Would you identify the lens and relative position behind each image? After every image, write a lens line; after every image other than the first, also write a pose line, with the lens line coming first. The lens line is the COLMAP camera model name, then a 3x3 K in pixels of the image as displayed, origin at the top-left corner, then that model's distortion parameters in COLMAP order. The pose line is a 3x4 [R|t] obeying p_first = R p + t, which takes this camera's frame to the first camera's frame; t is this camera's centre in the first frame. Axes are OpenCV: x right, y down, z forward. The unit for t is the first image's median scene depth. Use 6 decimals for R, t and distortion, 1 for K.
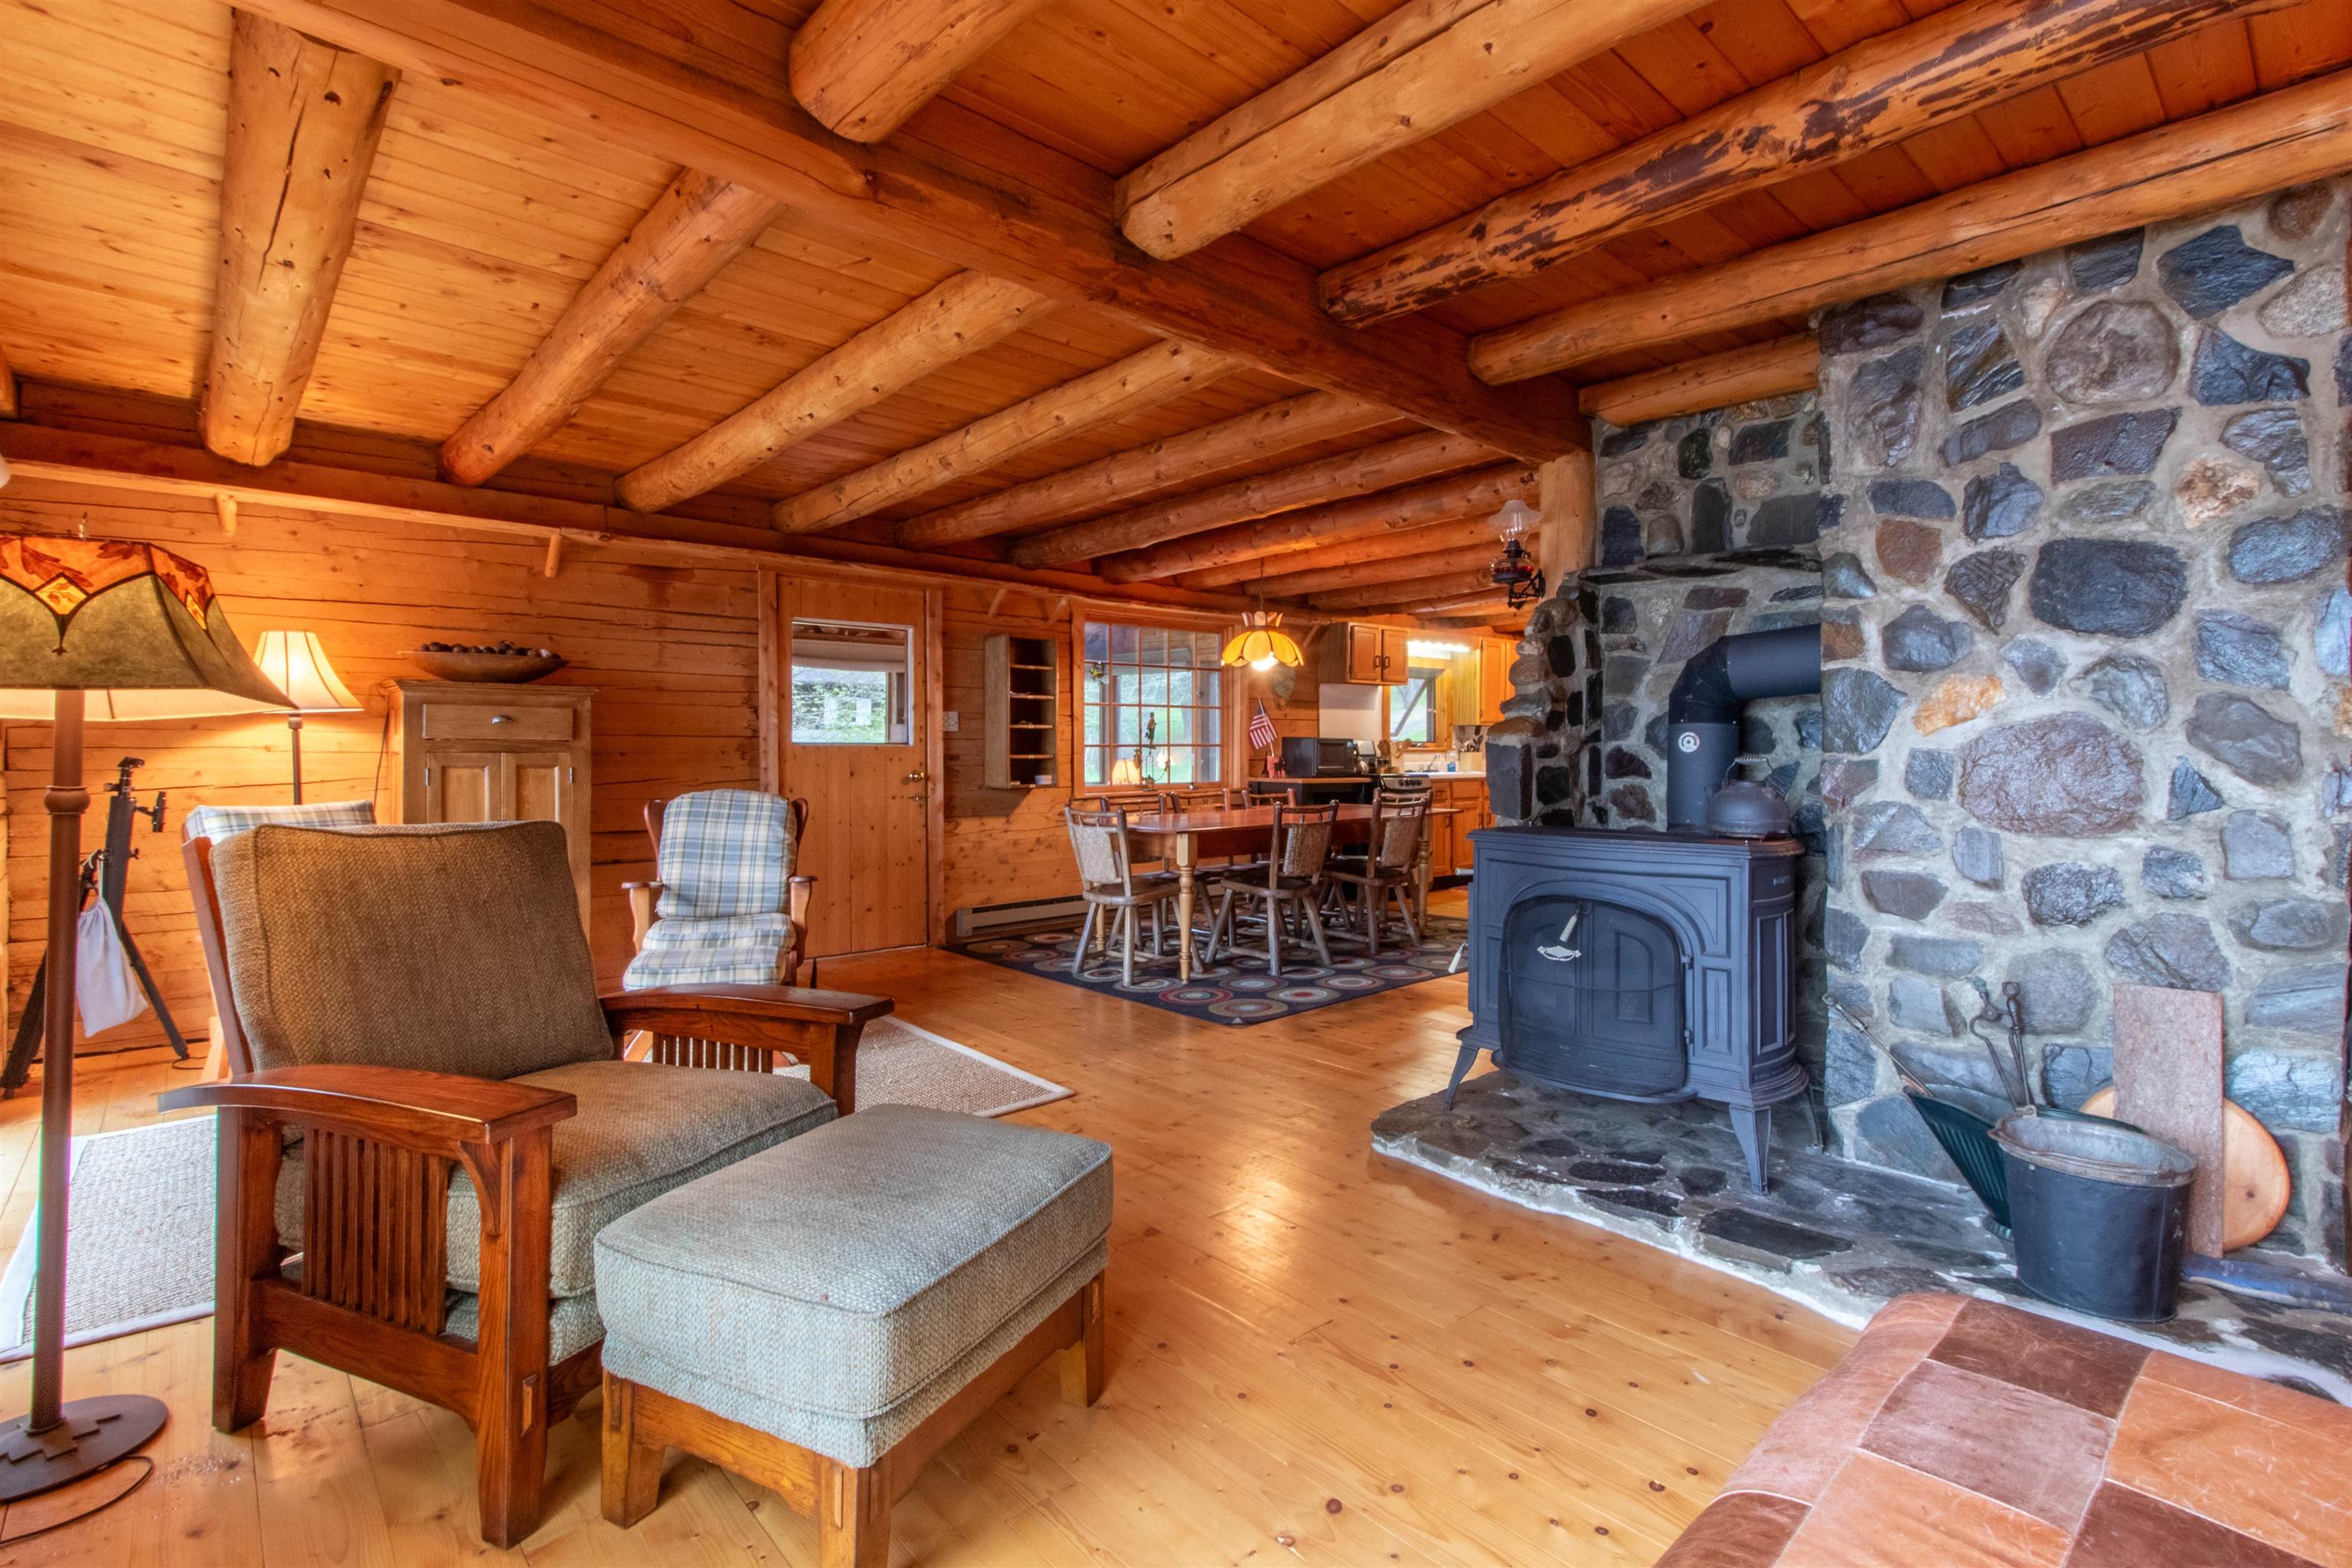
lens RADIAL K [[1088.0, 0, 1181.4], [0, 1088.0, 761.1], [0, 0, 1]] dist [0.003794, 0.000366]
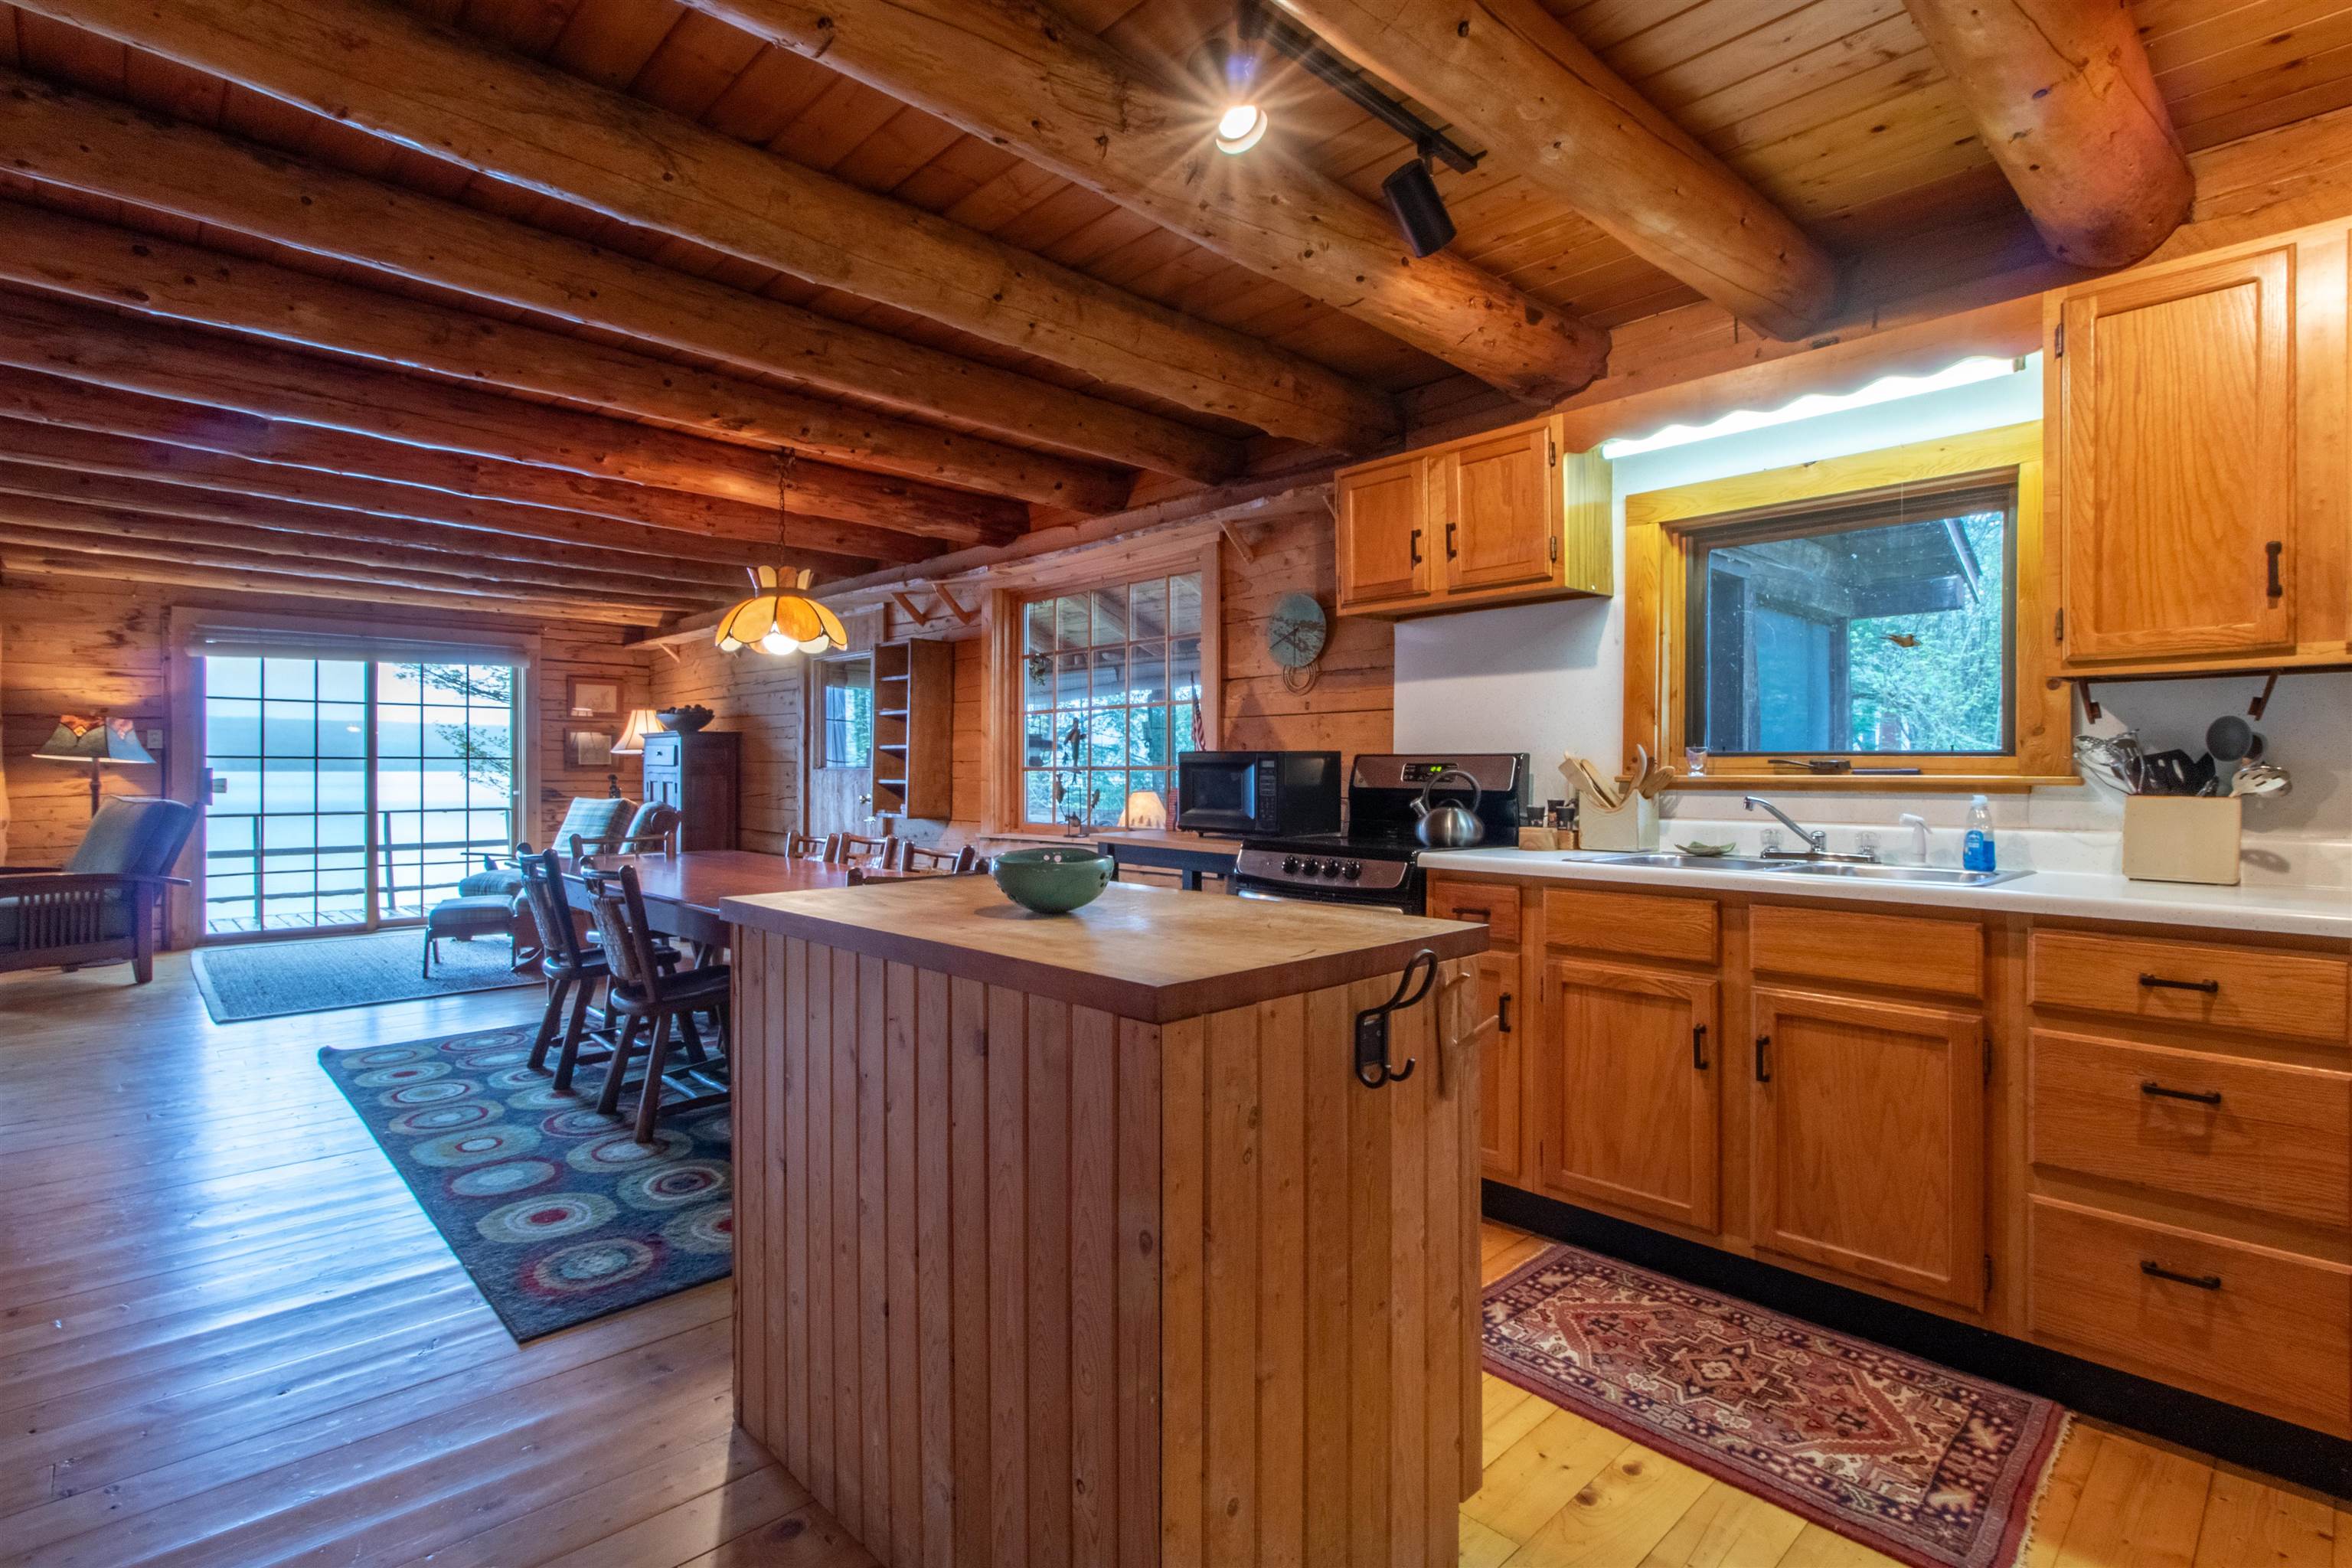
lens RADIAL K [[1093.8, 0, 1177.2], [0, 1093.8, 778.3], [0, 0, 1]] dist [0.003525, 0.000234]
pose [[0.026384, 0.007016, -0.999627, 0.679564], [-0.014131, 0.999878, 0.006645, -0.014426], [0.999552, 0.013950, 0.026480, 1.106354]]
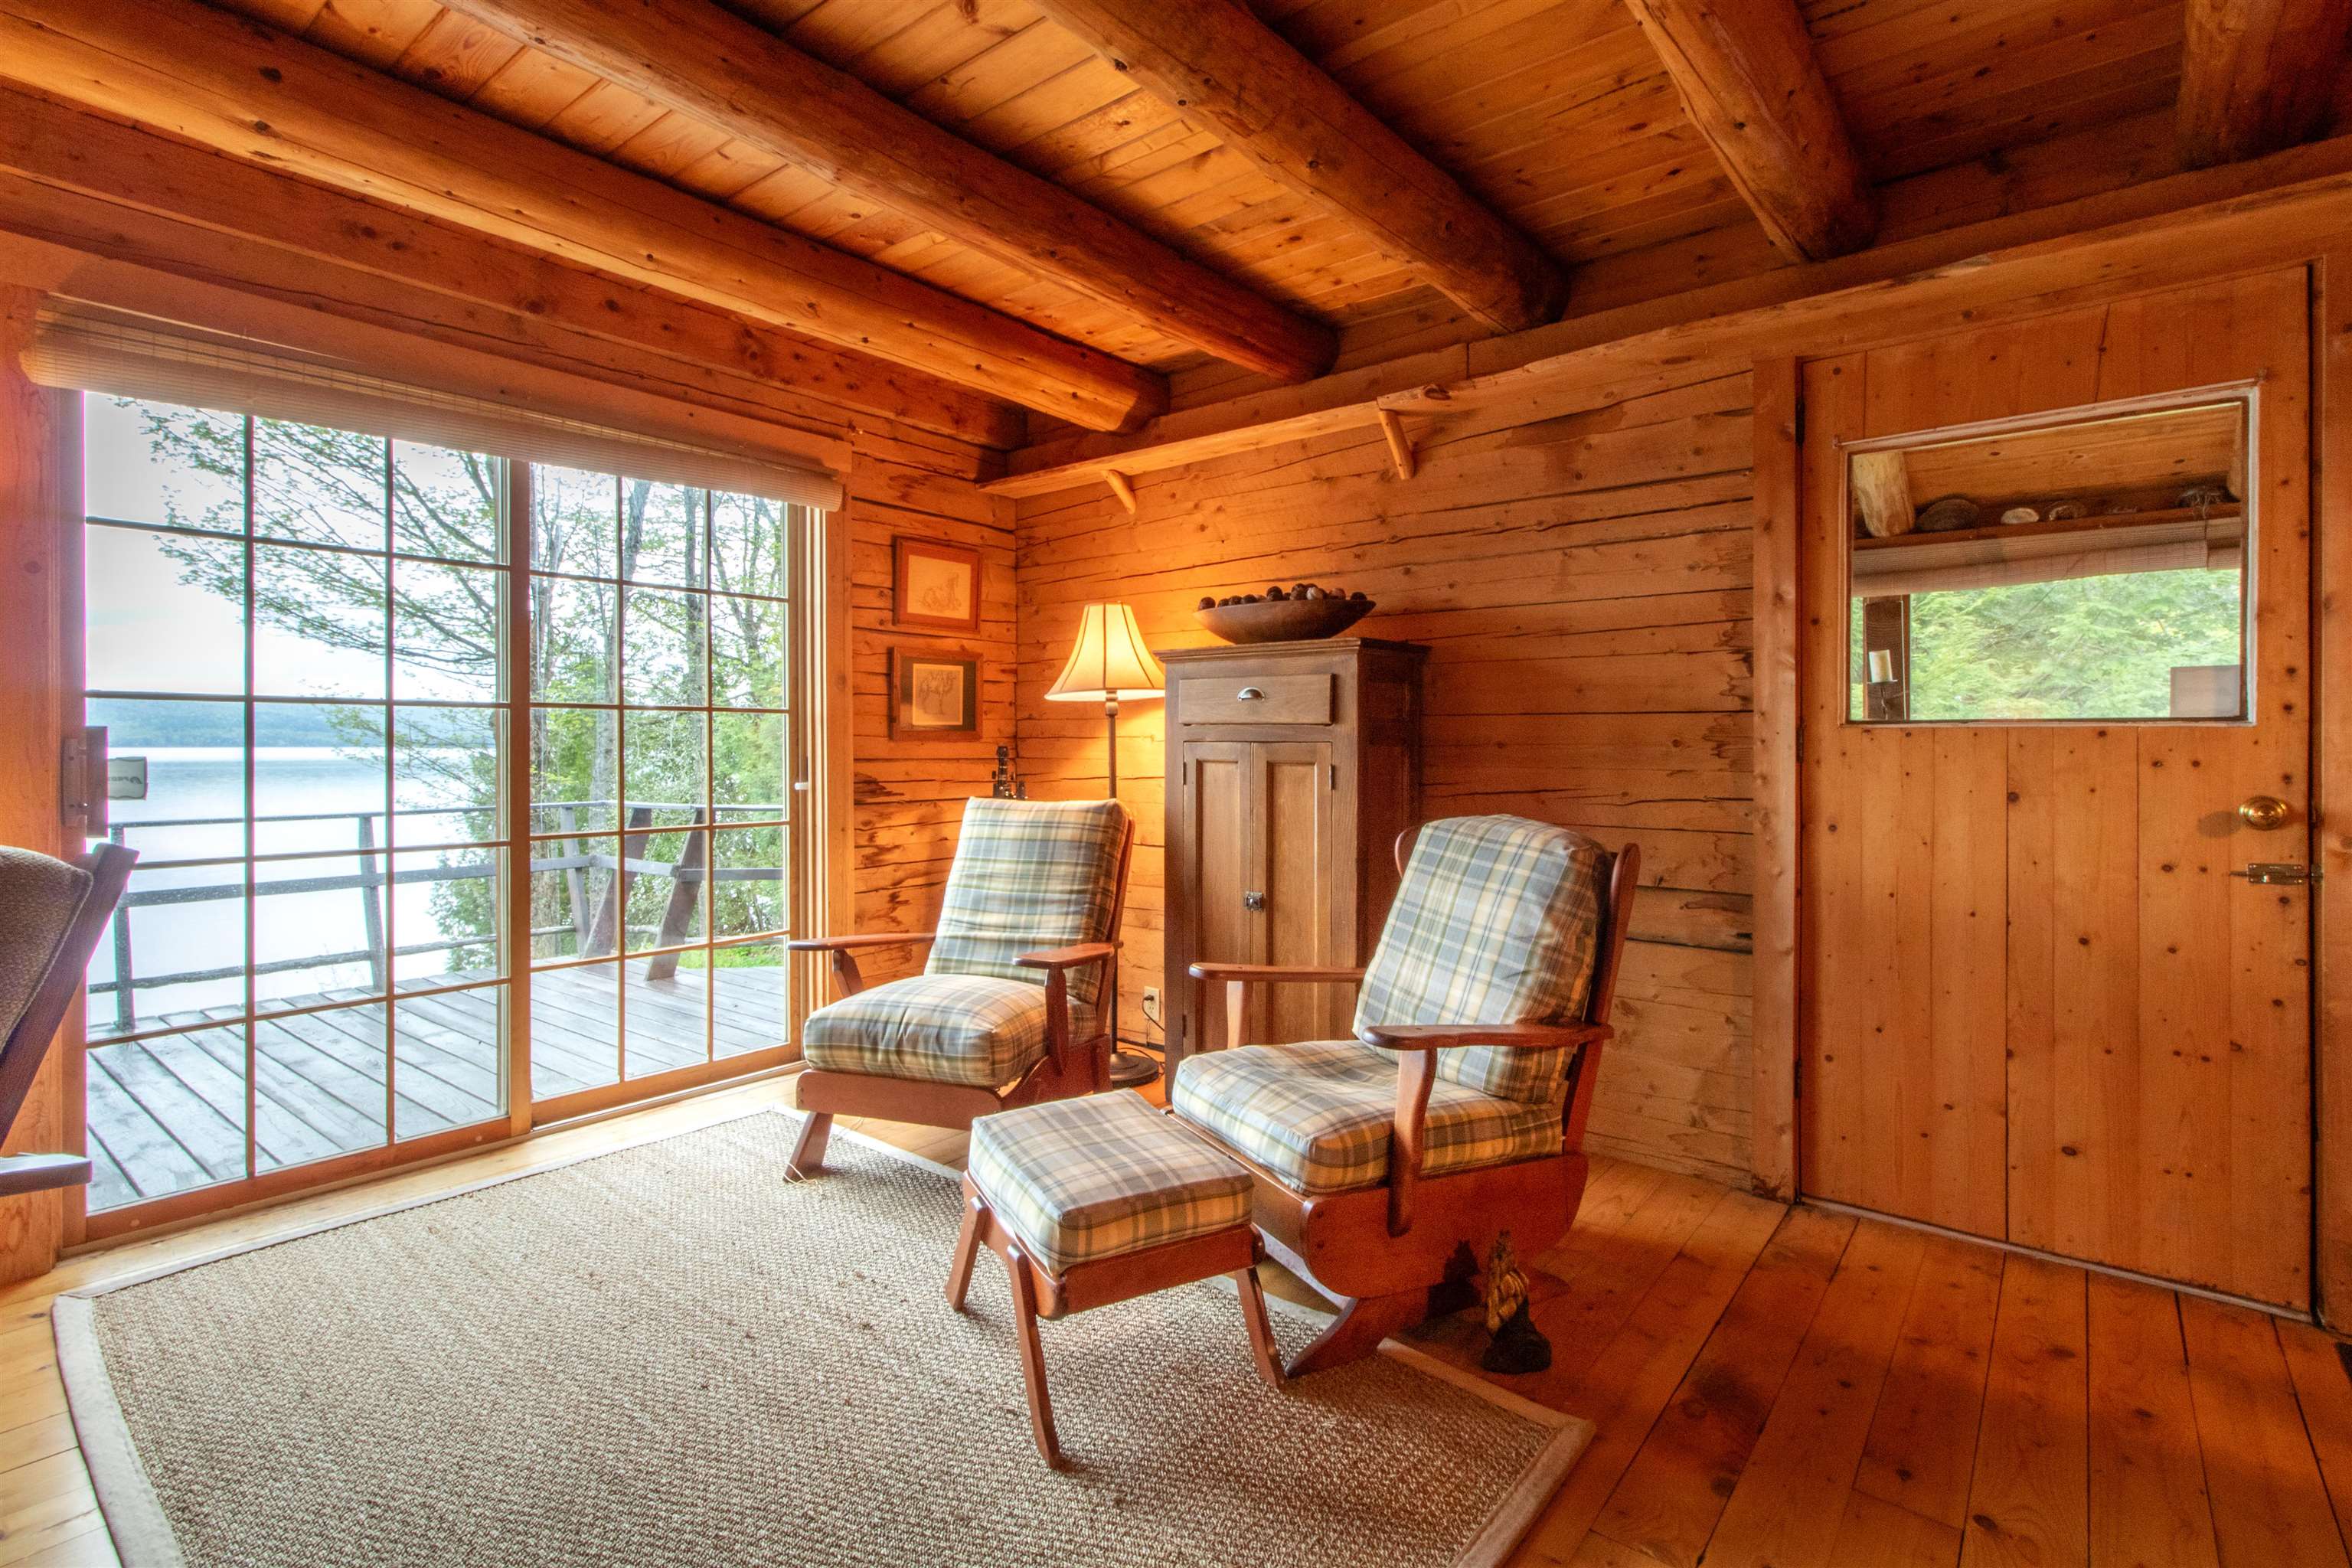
lens RADIAL K [[1097.3, 0, 1184.1], [0, 1097.3, 748.6], [0, 0, 1]] dist [0.003517, 0.000426]
pose [[0.151675, 0.004693, -0.988419, 0.040650], [-0.012376, 0.999919, 0.002849, -0.003312], [0.988353, 0.011800, 0.151721, 0.528857]]
